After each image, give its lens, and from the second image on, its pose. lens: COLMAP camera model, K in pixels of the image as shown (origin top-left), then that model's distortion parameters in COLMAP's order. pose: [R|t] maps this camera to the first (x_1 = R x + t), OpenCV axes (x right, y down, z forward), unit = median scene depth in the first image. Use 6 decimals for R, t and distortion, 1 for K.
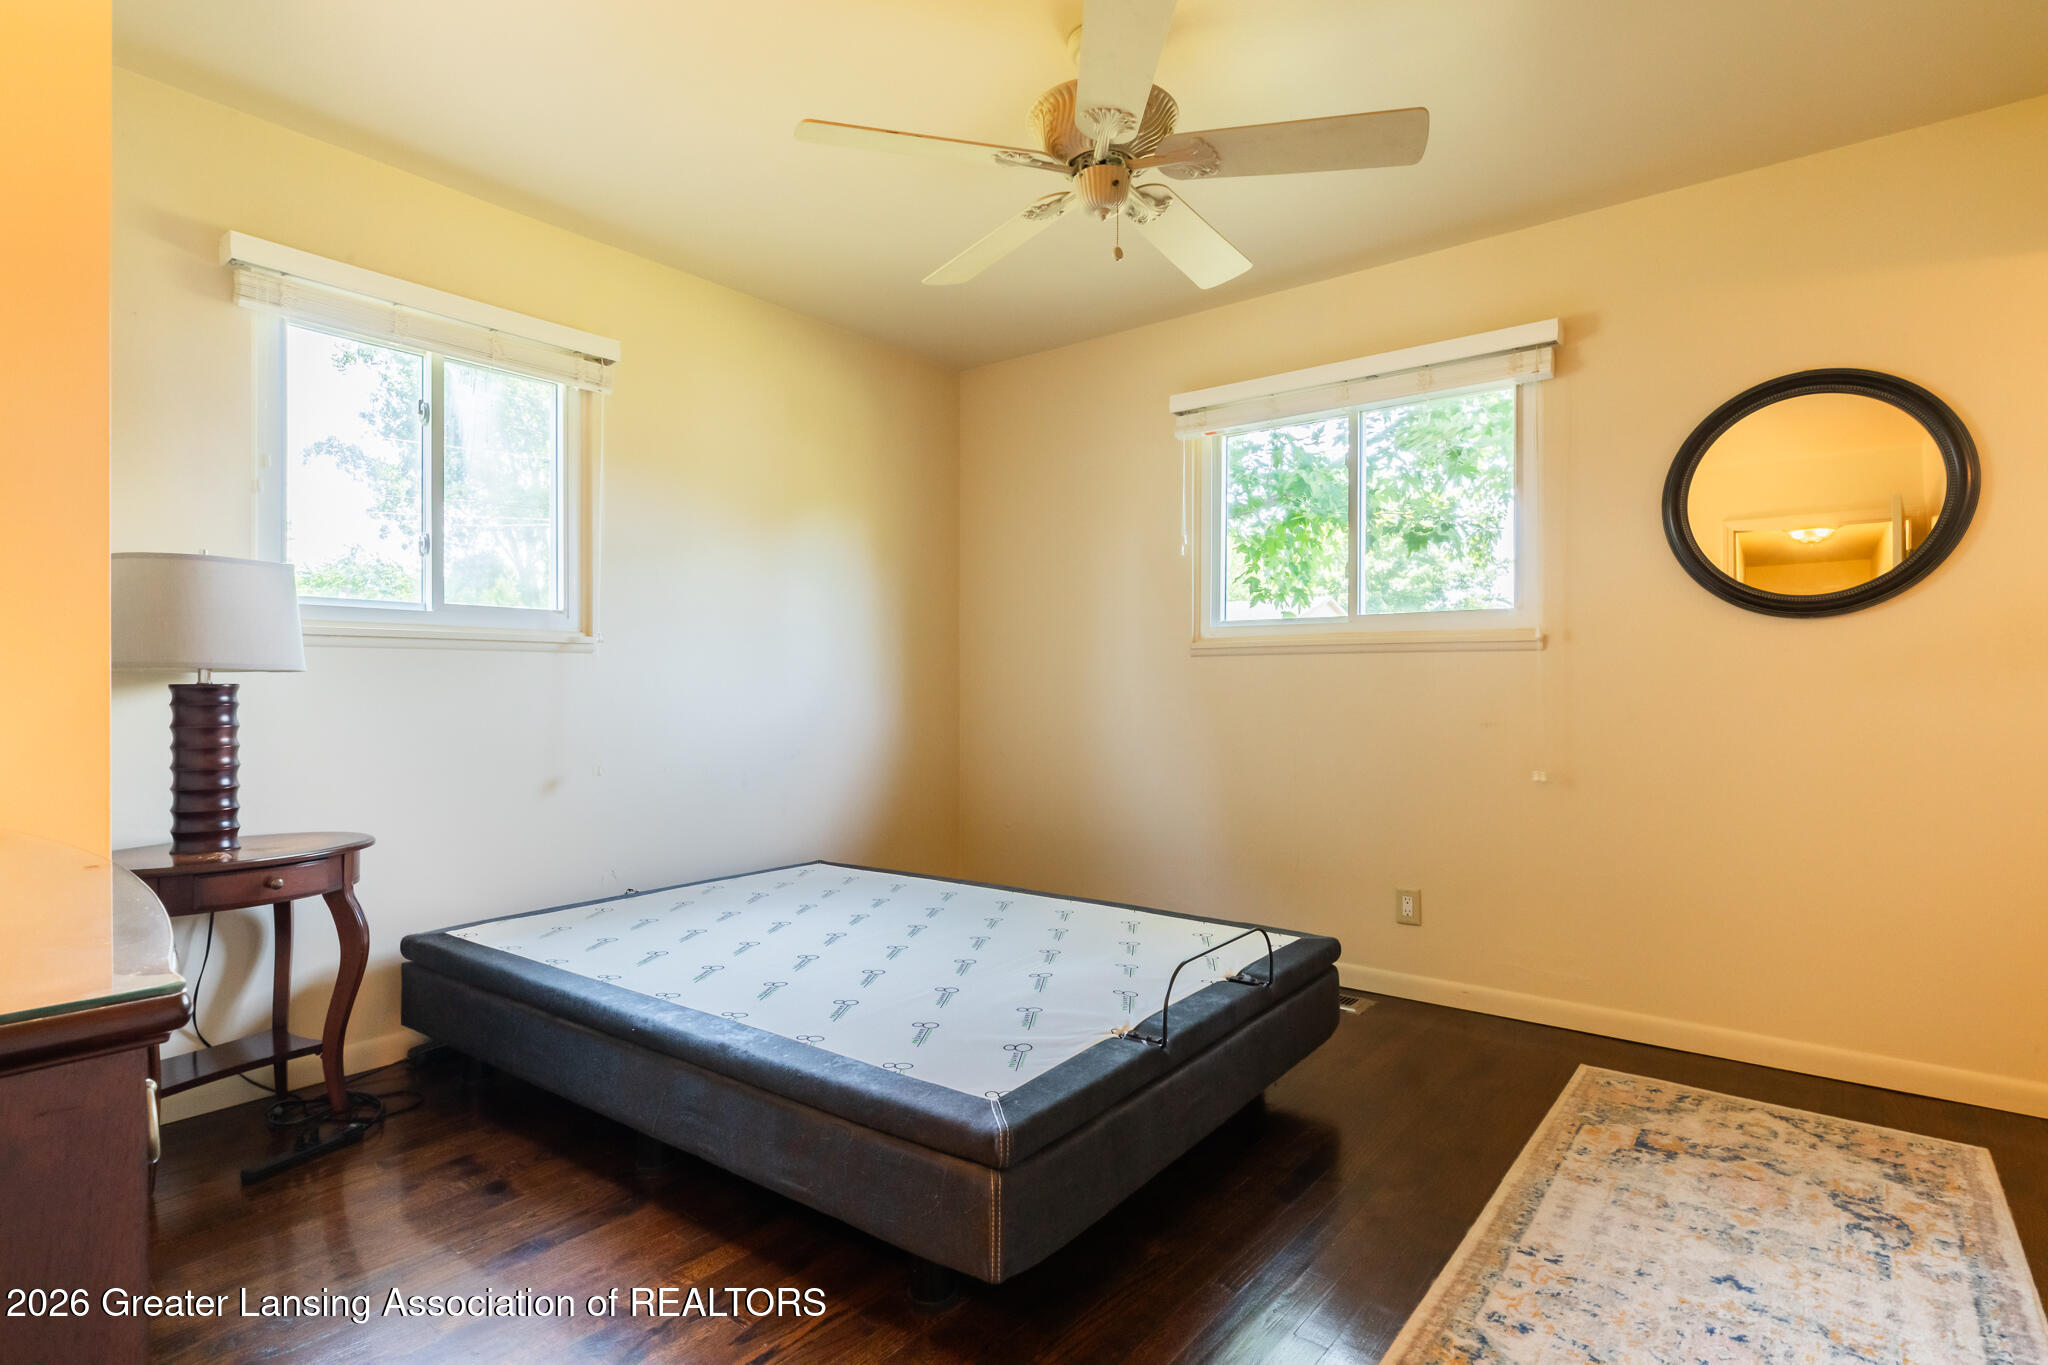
lens RADIAL K [[1016.3, 0, 1028.9], [0, 1016.3, 688.8], [0, 0, 1]] dist [-0.000675, -0.000254]
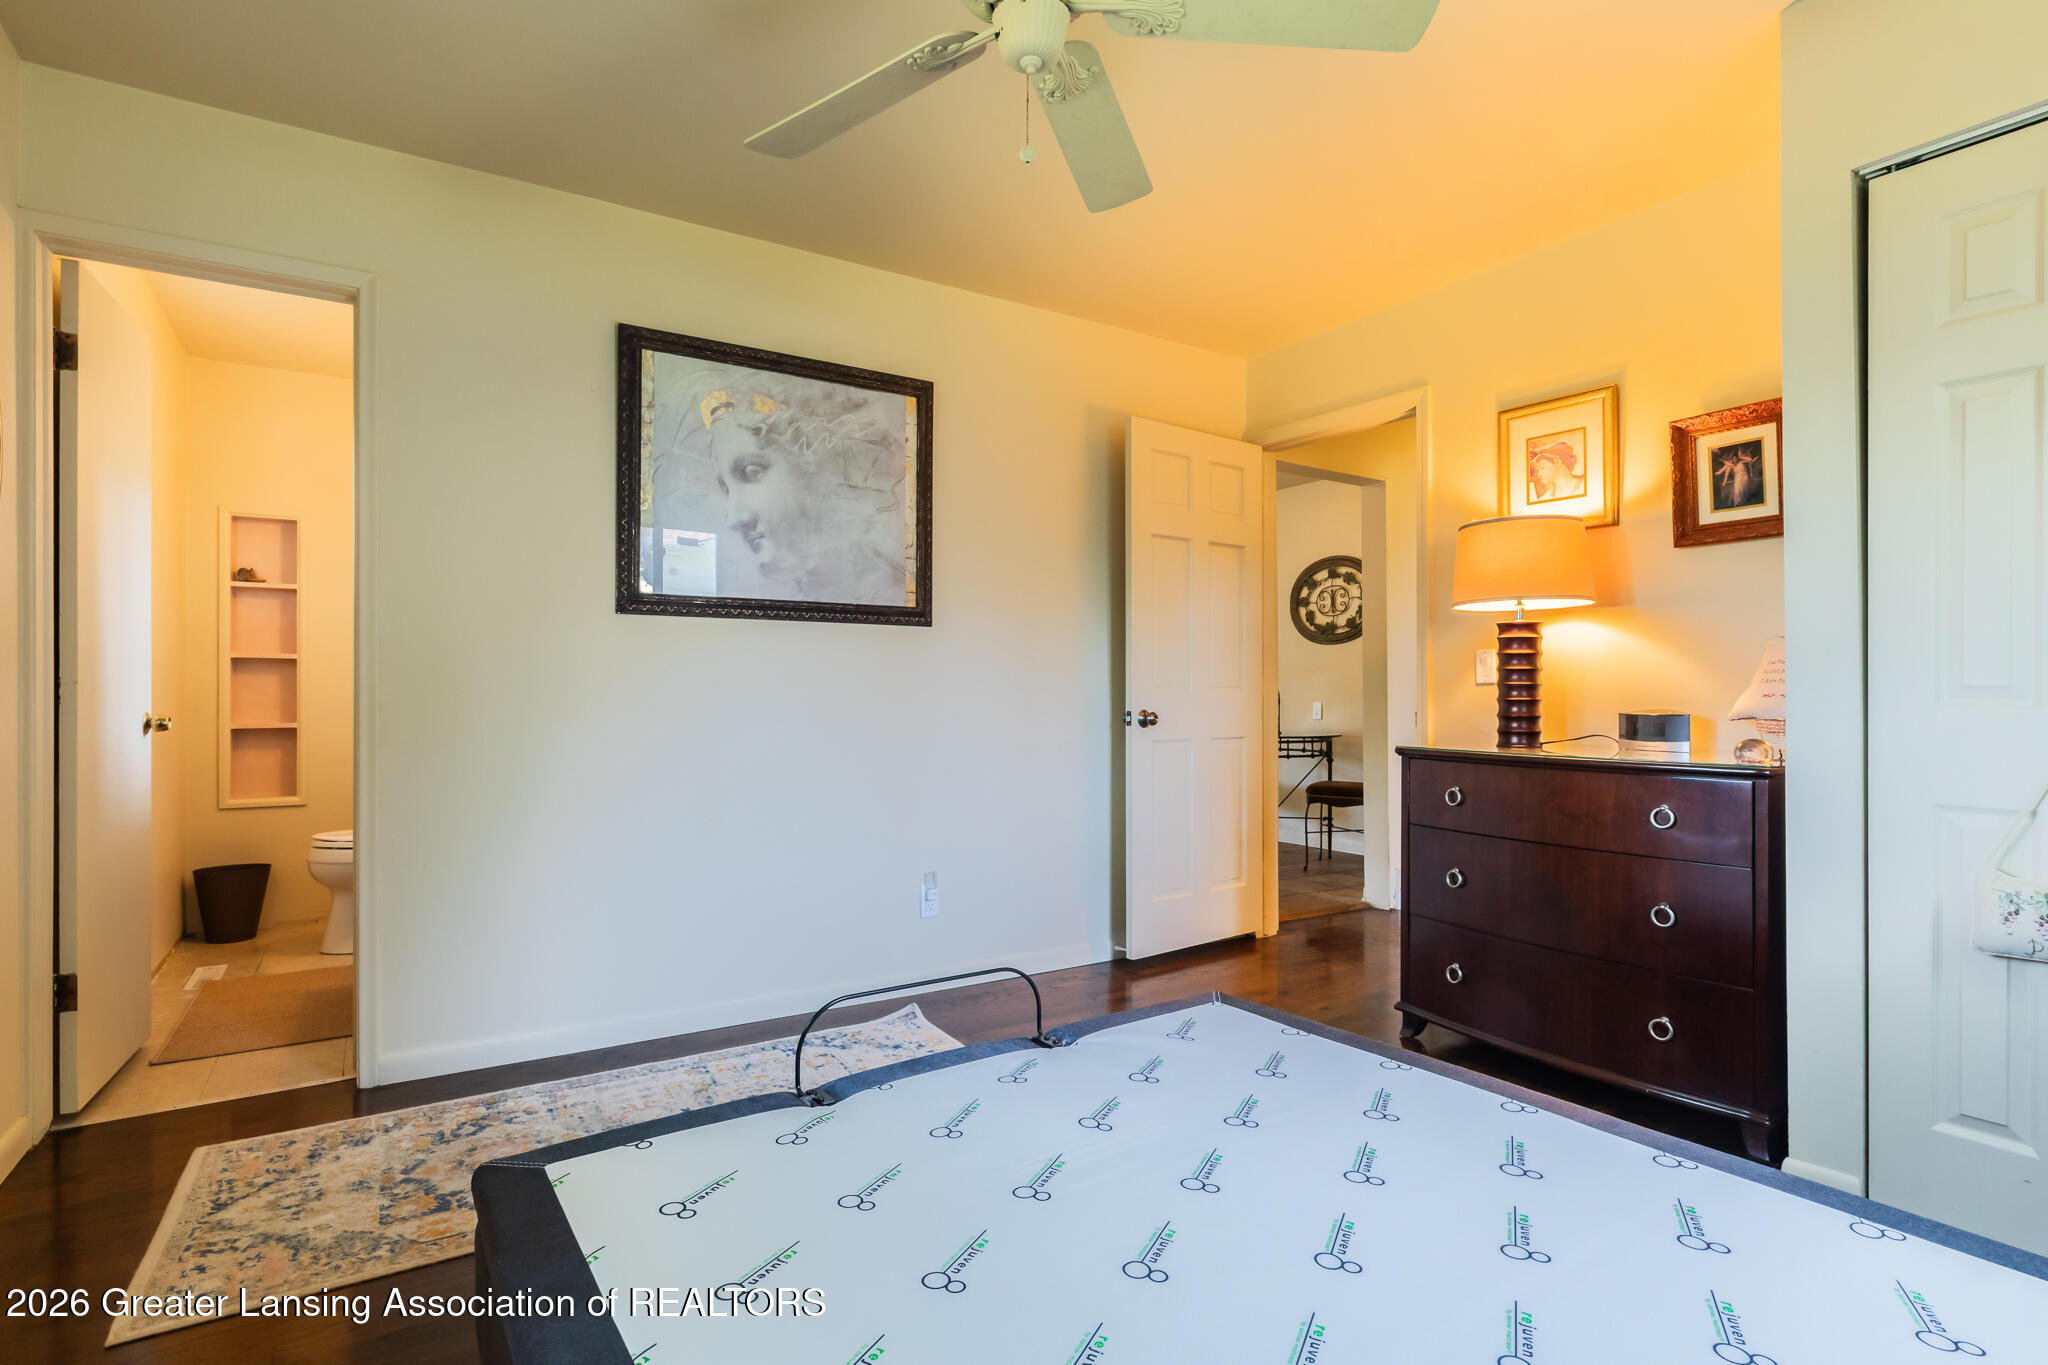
lens RADIAL K [[1016.3, 0, 1022.3], [0, 1016.3, 688.2], [0, 0, 1]] dist [-0.000675, -0.000254]
pose [[-0.943891, 0.000684, 0.330256, -0.172462], [-0.001875, 0.999971, -0.007429, 0.001007], [-0.330251, -0.007631, -0.943862, 1.737463]]
